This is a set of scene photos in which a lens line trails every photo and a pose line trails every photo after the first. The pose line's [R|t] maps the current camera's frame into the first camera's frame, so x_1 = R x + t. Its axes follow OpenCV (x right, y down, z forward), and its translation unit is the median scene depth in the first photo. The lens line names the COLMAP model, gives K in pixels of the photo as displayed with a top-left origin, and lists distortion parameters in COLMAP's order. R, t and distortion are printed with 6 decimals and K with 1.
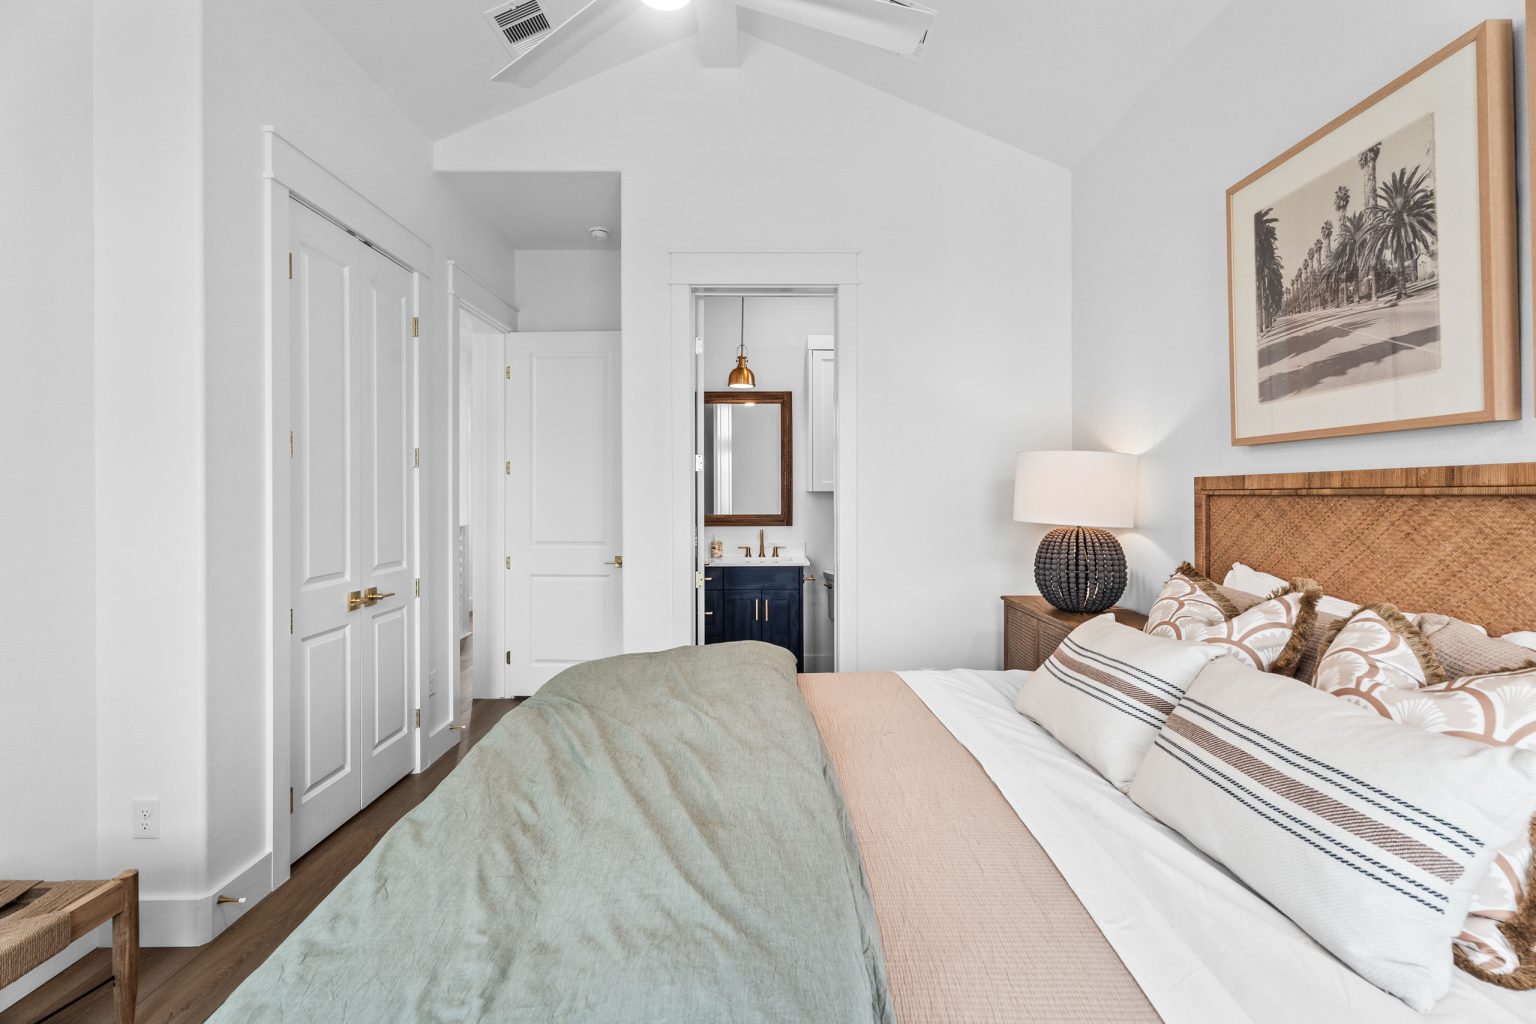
lens RADIAL K [[698.6, 0, 769.9], [0, 698.6, 496.9], [0, 0, 1]] dist [0.000369, 0.000229]
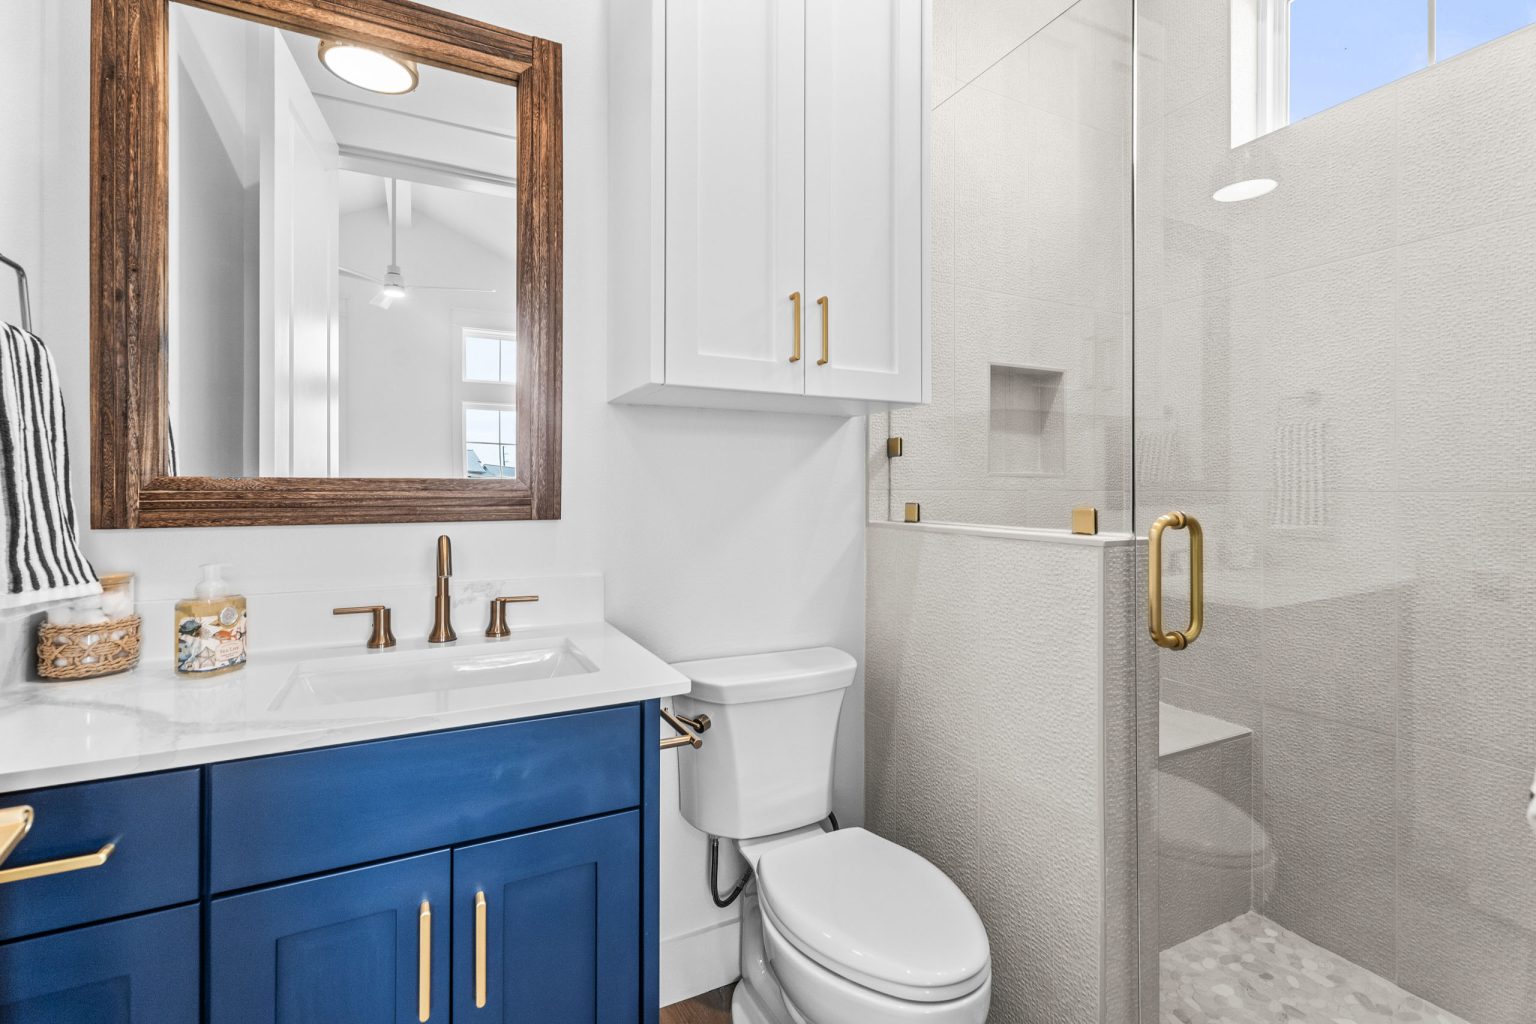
lens RADIAL K [[698.6, 0, 768.5], [0, 698.6, 486.6], [0, 0, 1]] dist [0.000369, 0.000229]
pose [[0.898799, 0.007467, 0.438298, -0.016590], [-0.007211, 0.999971, -0.002250, 0.028385], [-0.438303, -0.001138, 0.898827, 0.715755]]
